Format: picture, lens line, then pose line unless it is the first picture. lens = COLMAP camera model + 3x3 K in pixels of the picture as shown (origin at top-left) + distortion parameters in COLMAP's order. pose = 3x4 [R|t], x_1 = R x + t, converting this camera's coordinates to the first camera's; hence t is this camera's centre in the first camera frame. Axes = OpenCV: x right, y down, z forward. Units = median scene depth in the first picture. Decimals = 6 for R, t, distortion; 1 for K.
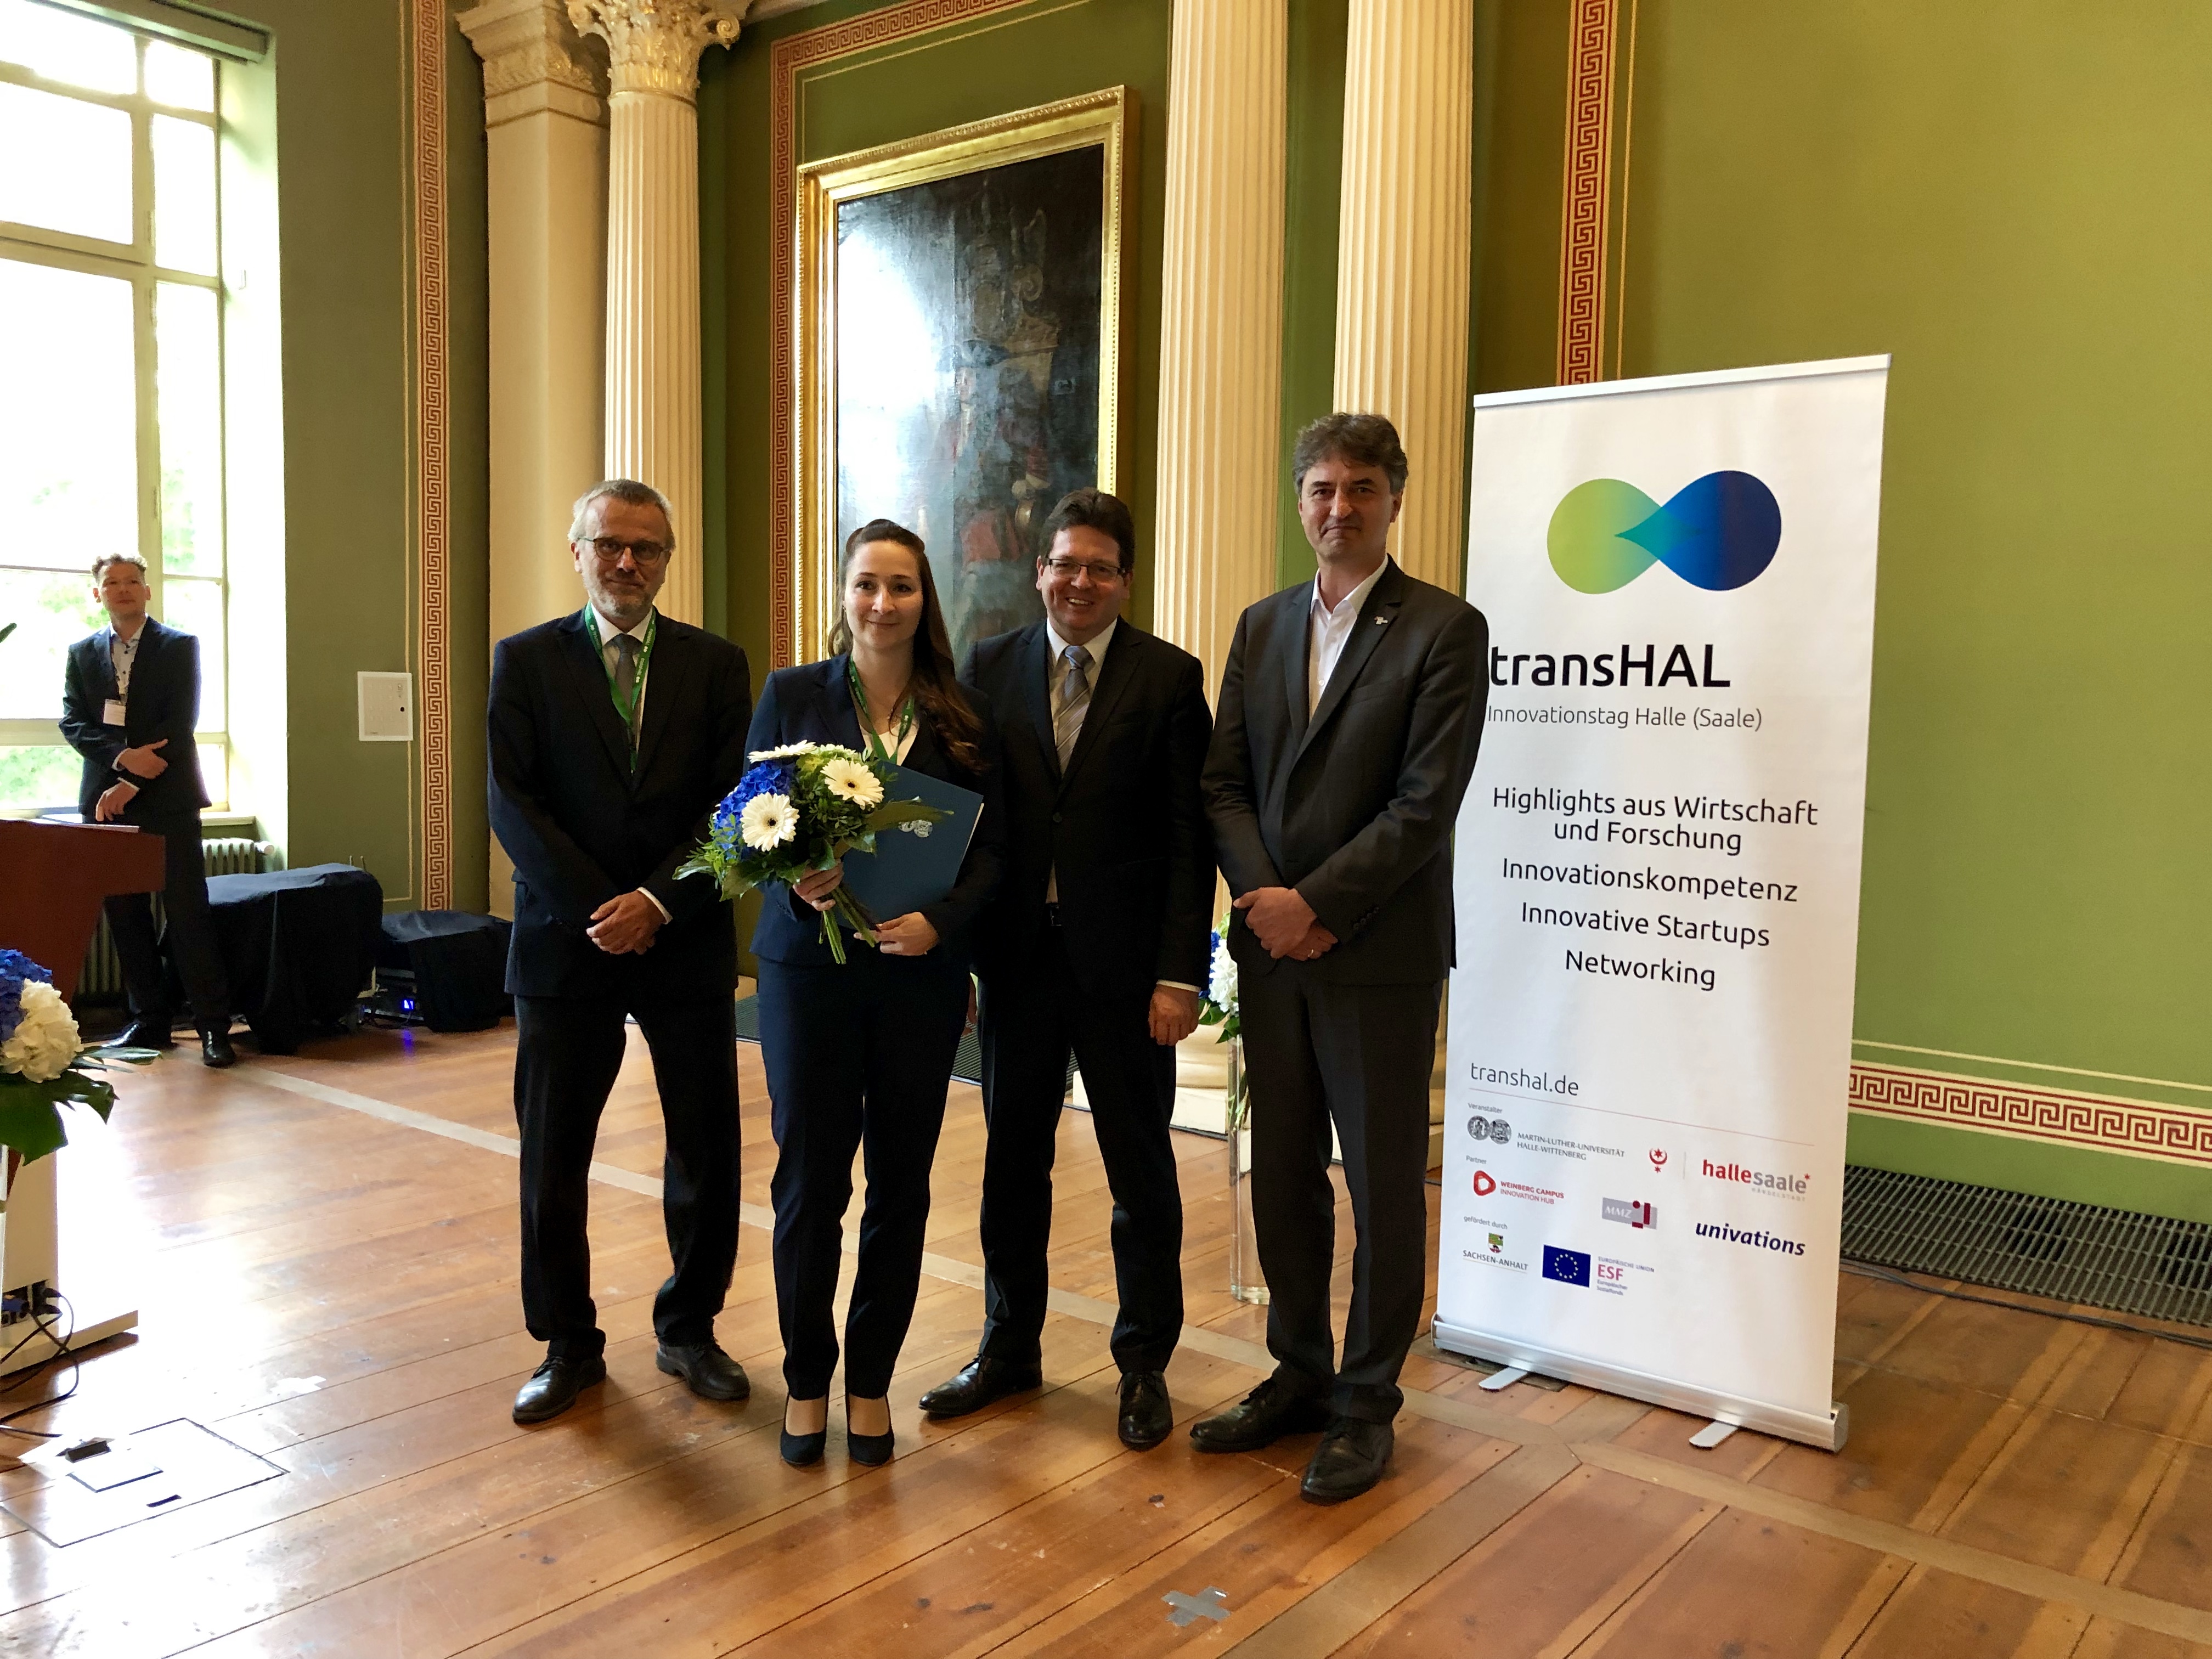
lens RADIAL K [[1793.3, 0, 1108.2], [0, 1793.3, 842.6], [0, 0, 1]] dist [0.078893, 0.009189]
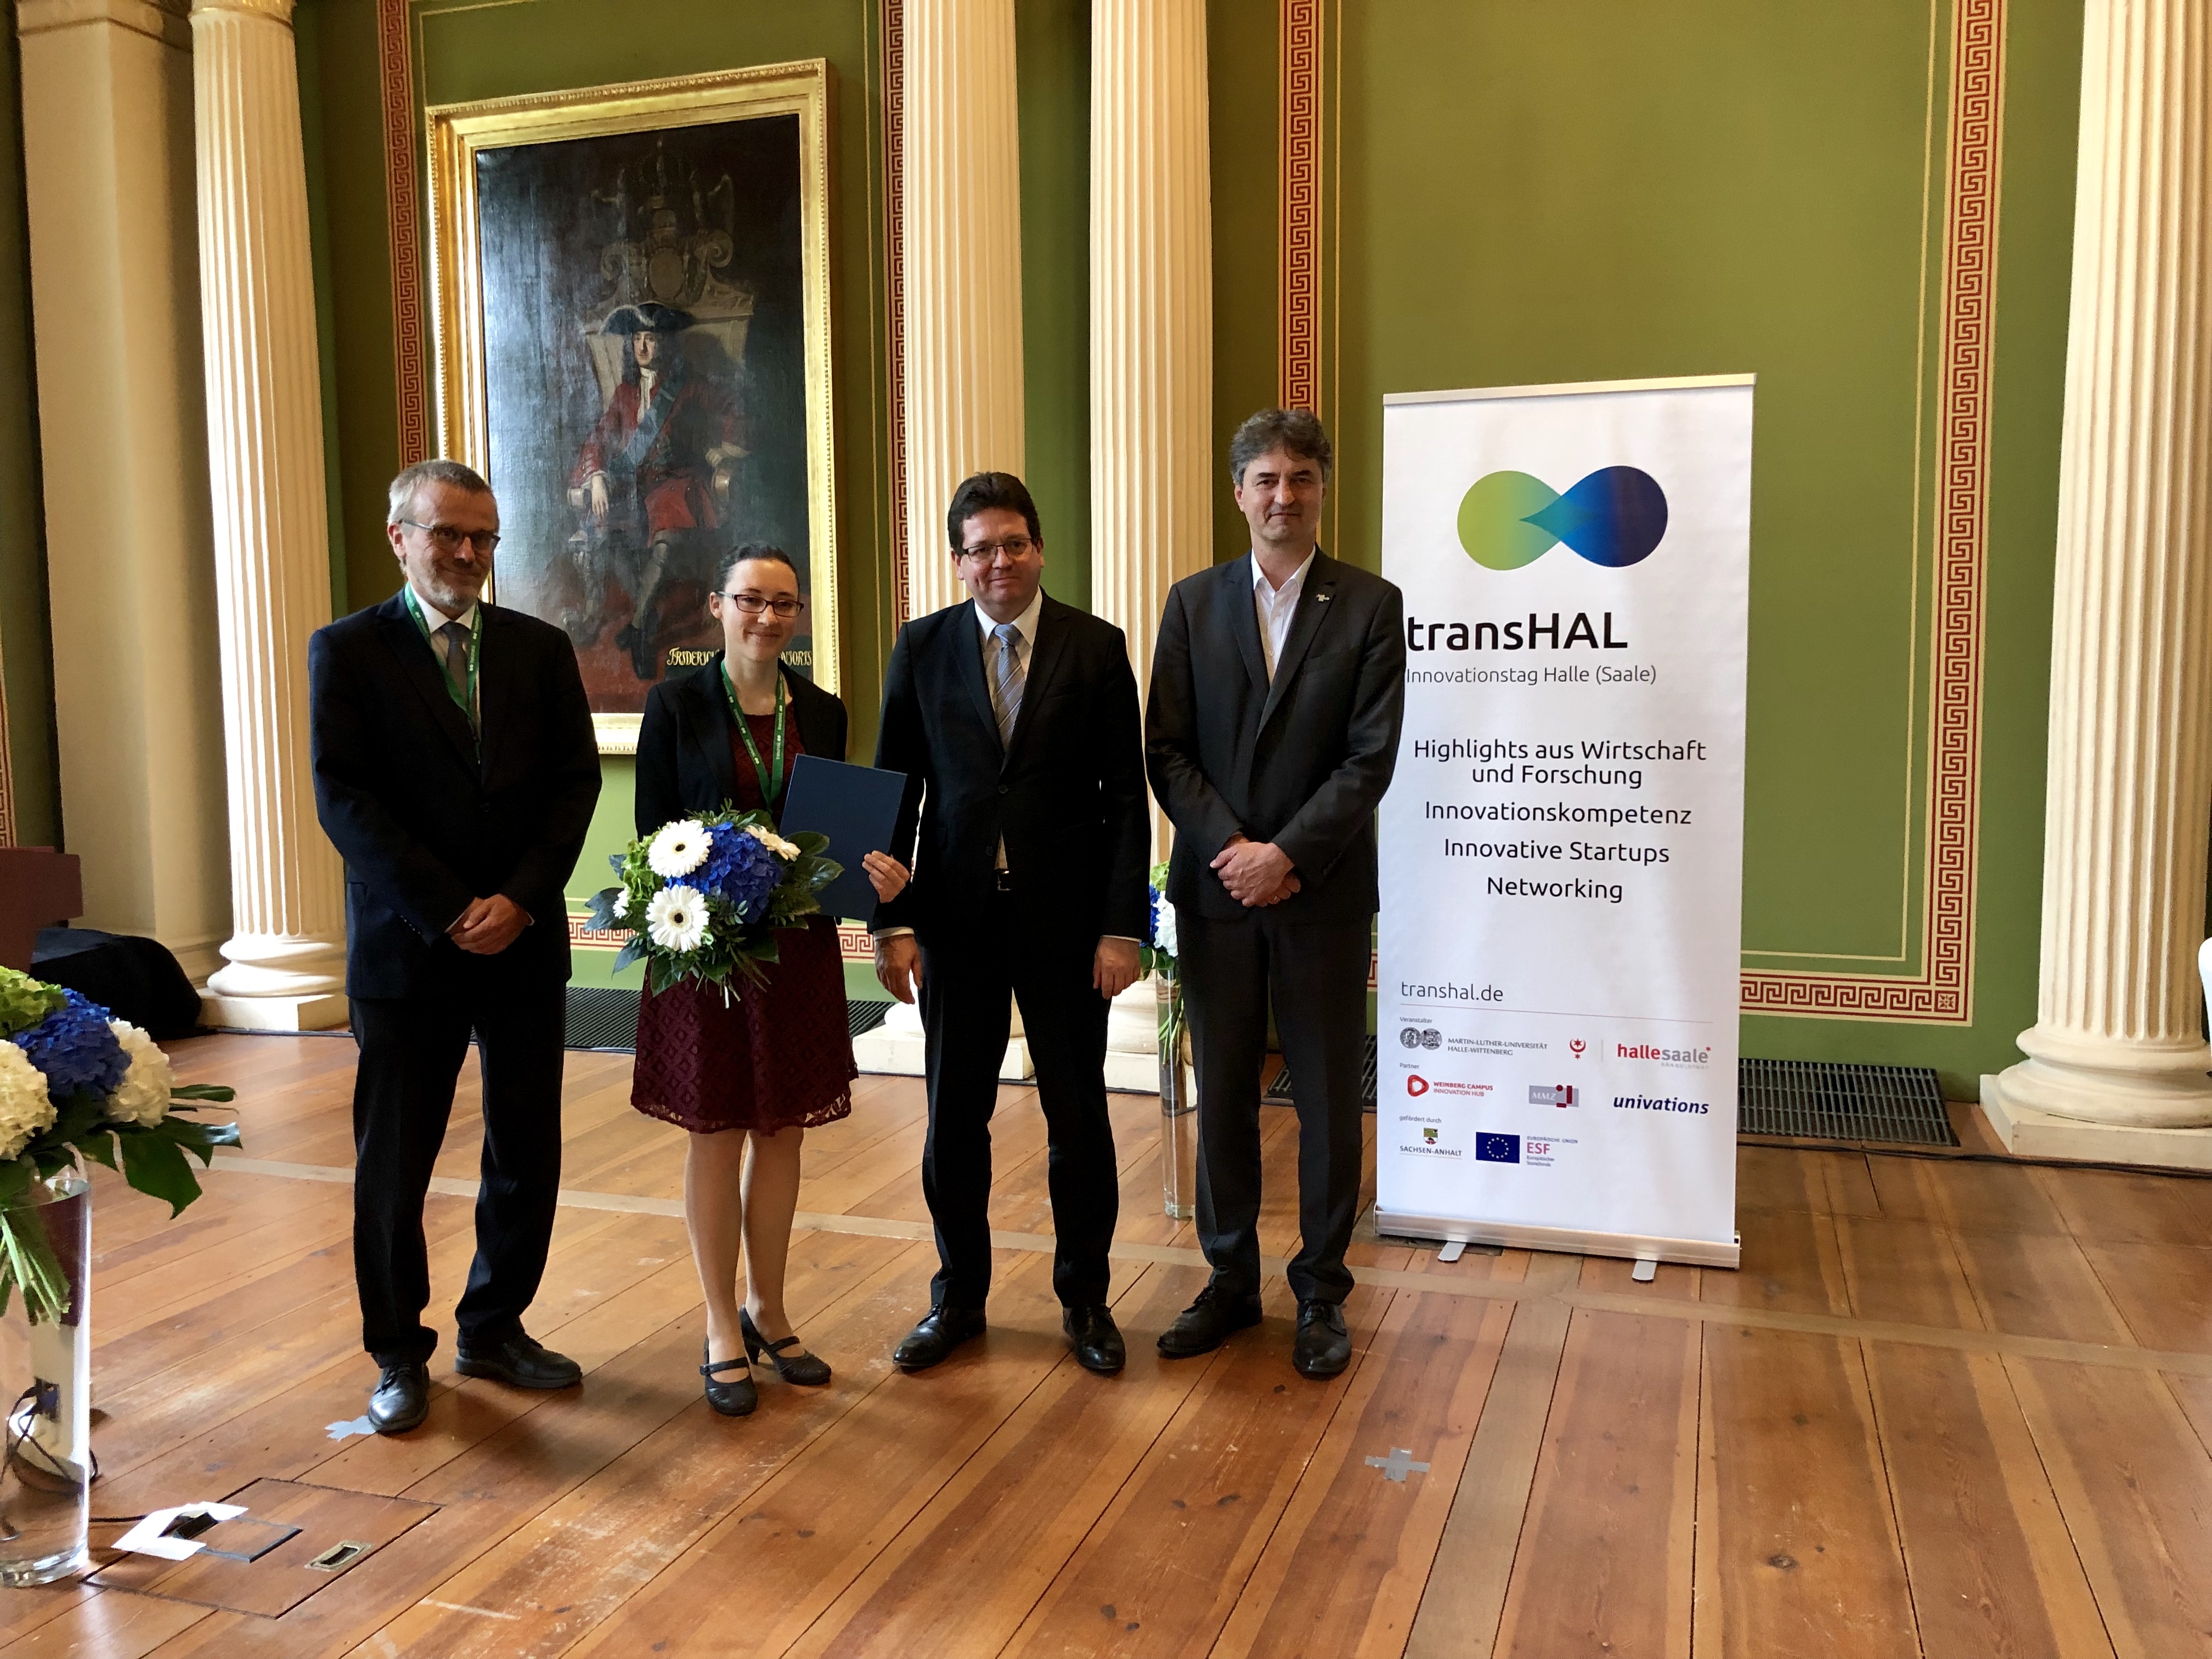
lens RADIAL K [[1793.3, 0, 1107.3], [0, 1793.3, 823.1], [0, 0, 1]] dist [0.078893, 0.009189]
pose [[0.949224, -0.062745, 0.308280, -0.325740], [0.057212, 0.997998, 0.026963, -0.020256], [-0.309354, -0.007957, 0.950914, -0.024713]]
